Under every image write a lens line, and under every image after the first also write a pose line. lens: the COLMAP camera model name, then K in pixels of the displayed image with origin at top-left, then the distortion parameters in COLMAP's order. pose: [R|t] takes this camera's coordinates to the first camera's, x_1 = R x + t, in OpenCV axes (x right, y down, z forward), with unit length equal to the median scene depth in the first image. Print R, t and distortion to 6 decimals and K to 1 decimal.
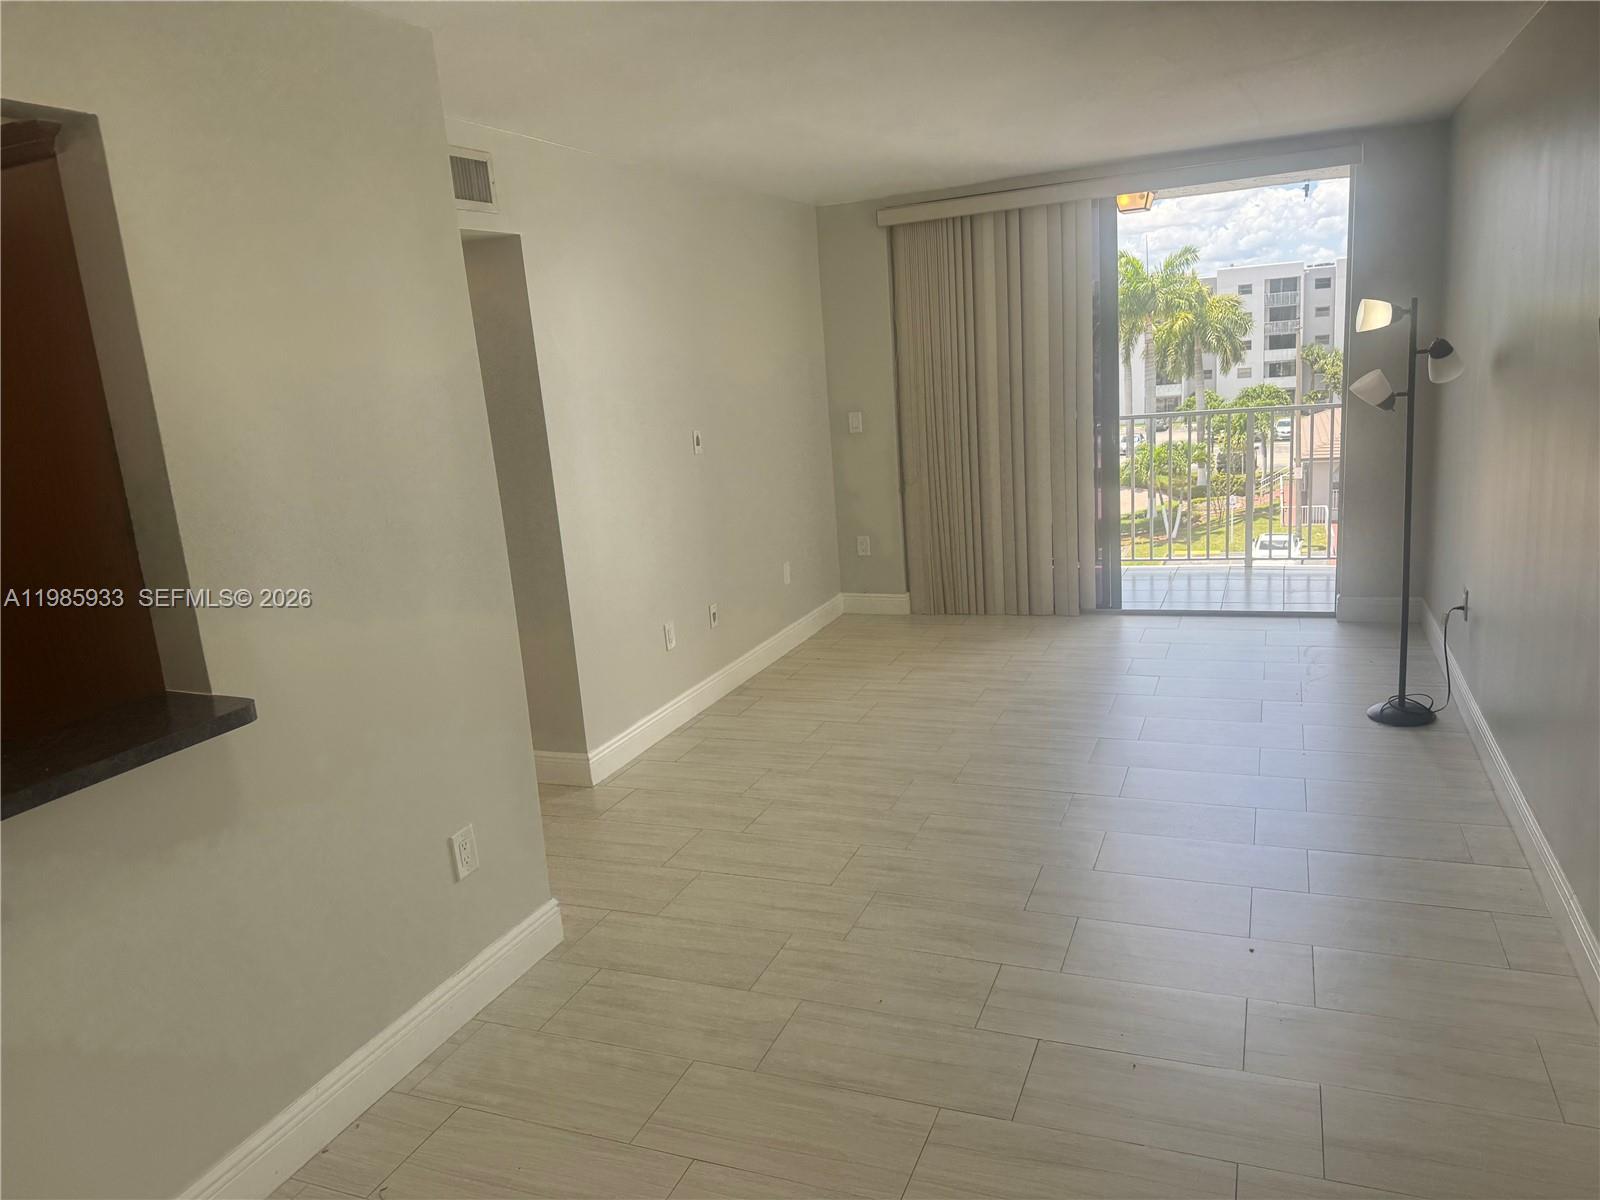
lens RADIAL K [[1120.5, 0, 805.6], [0, 1120.5, 609.8], [0, 0, 1]] dist [0.091631, -0.127931]
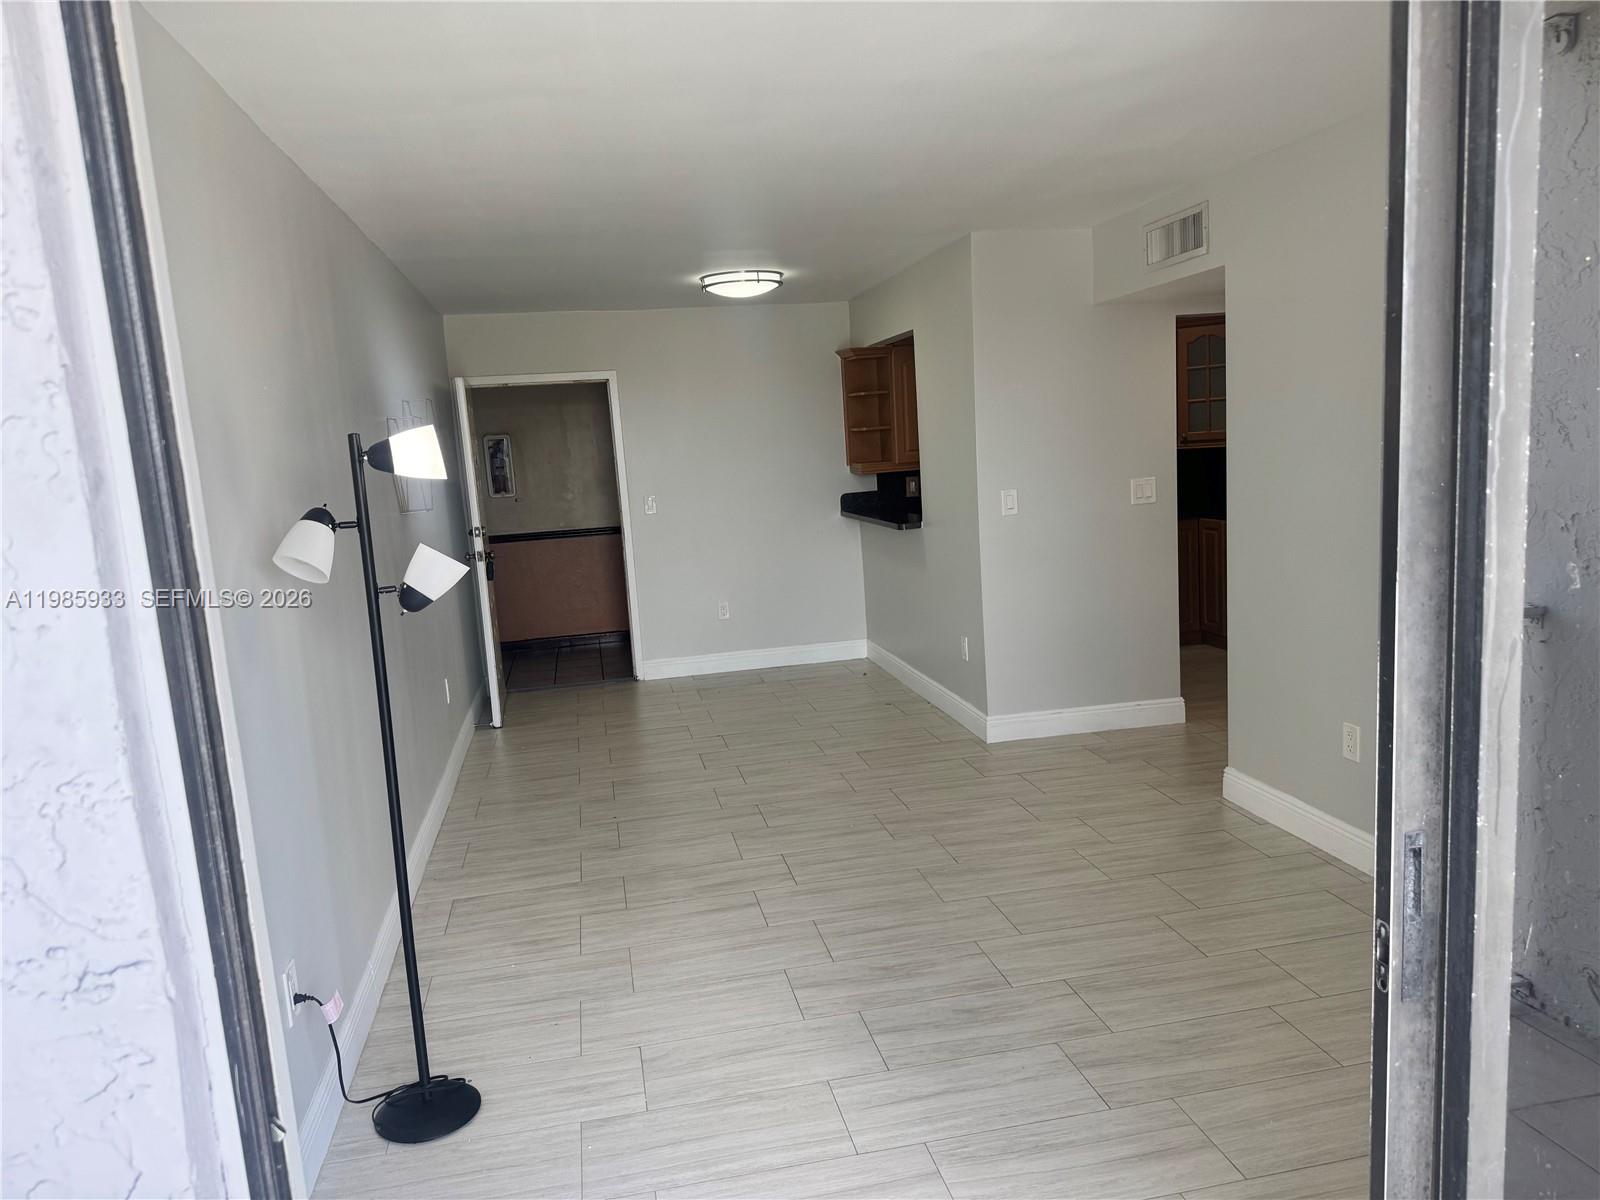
lens RADIAL K [[1122.3, 0, 788.4], [0, 1122.3, 590.7], [0, 0, 1]] dist [0.122966, -0.168675]
pose [[-0.832944, 0.199981, -0.515957, 0.547534], [0.003926, 0.934525, 0.355877, -0.333706], [0.553343, 0.294400, -0.779192, 1.321588]]
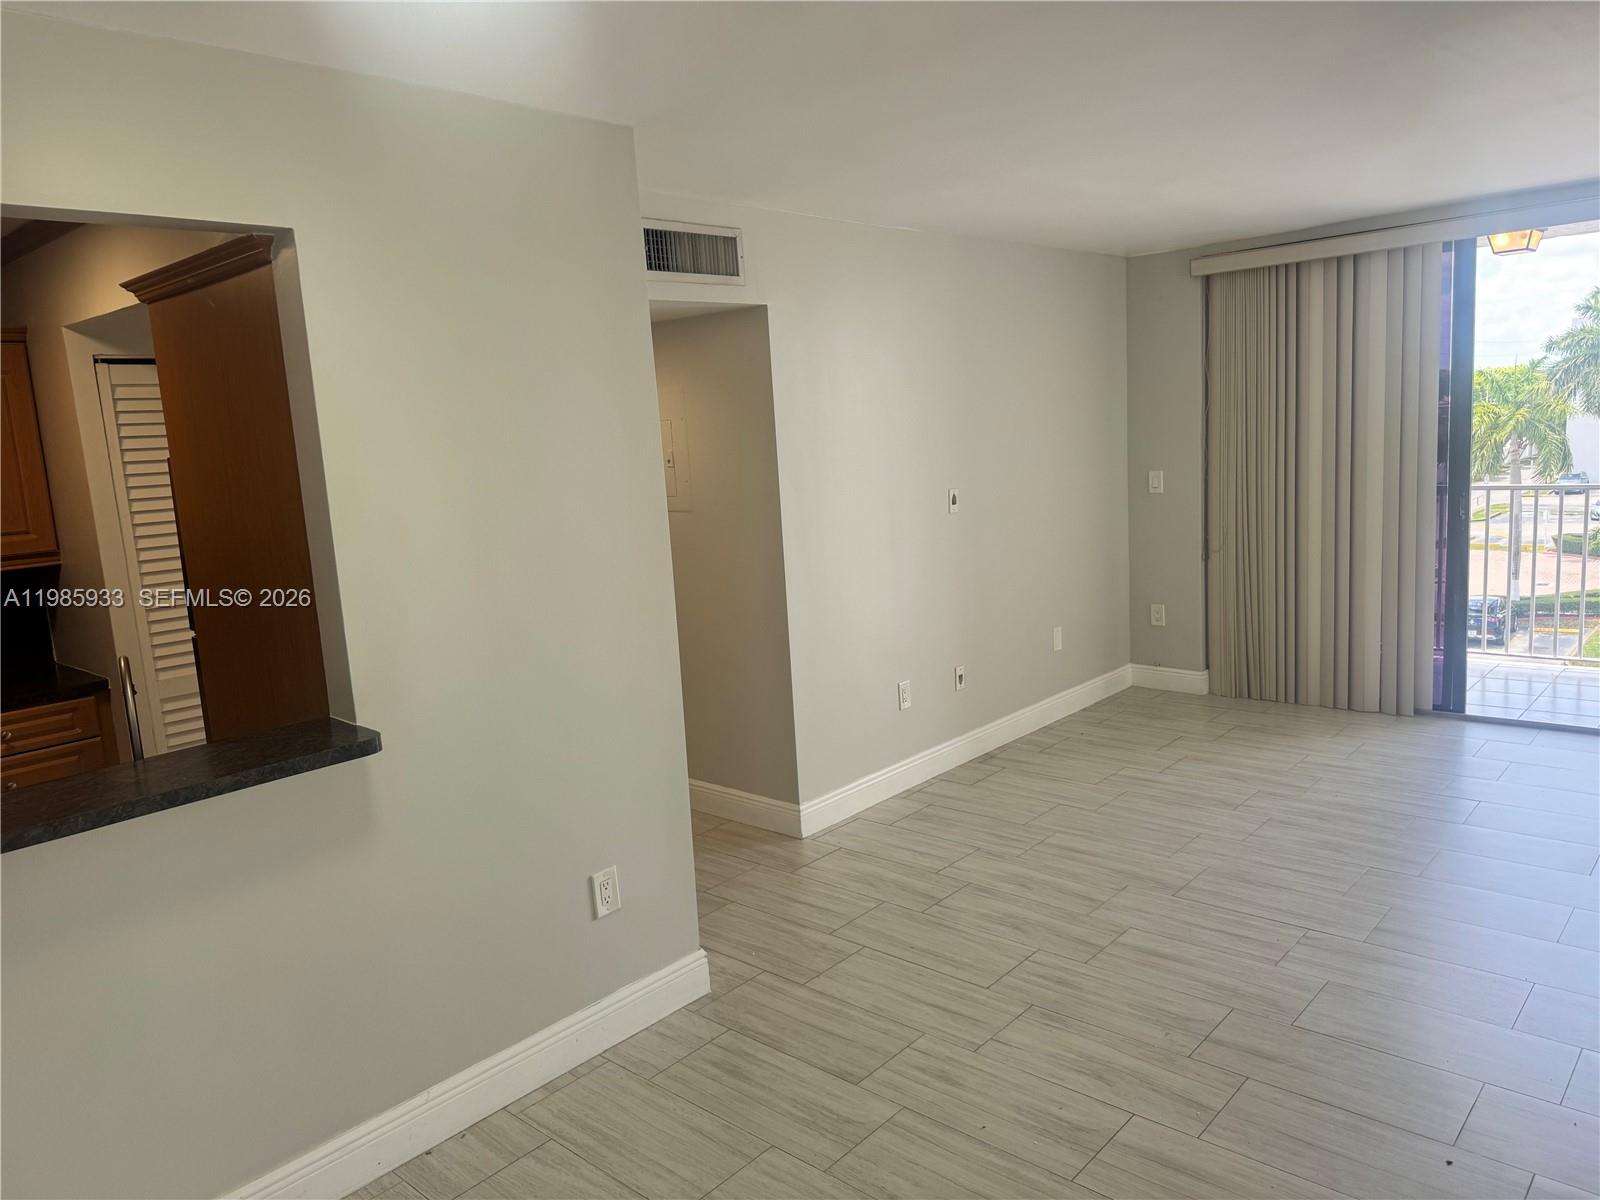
lens RADIAL K [[1137.1, 0, 798.2], [0, 1137.1, 589.2], [0, 0, 1]] dist [0.076782, -0.100553]
pose [[0.941112, 0.068988, -0.330983, 0.112384], [-0.086320, 0.995545, -0.037939, -0.022985], [0.326891, 0.064275, 0.942874, 0.021044]]
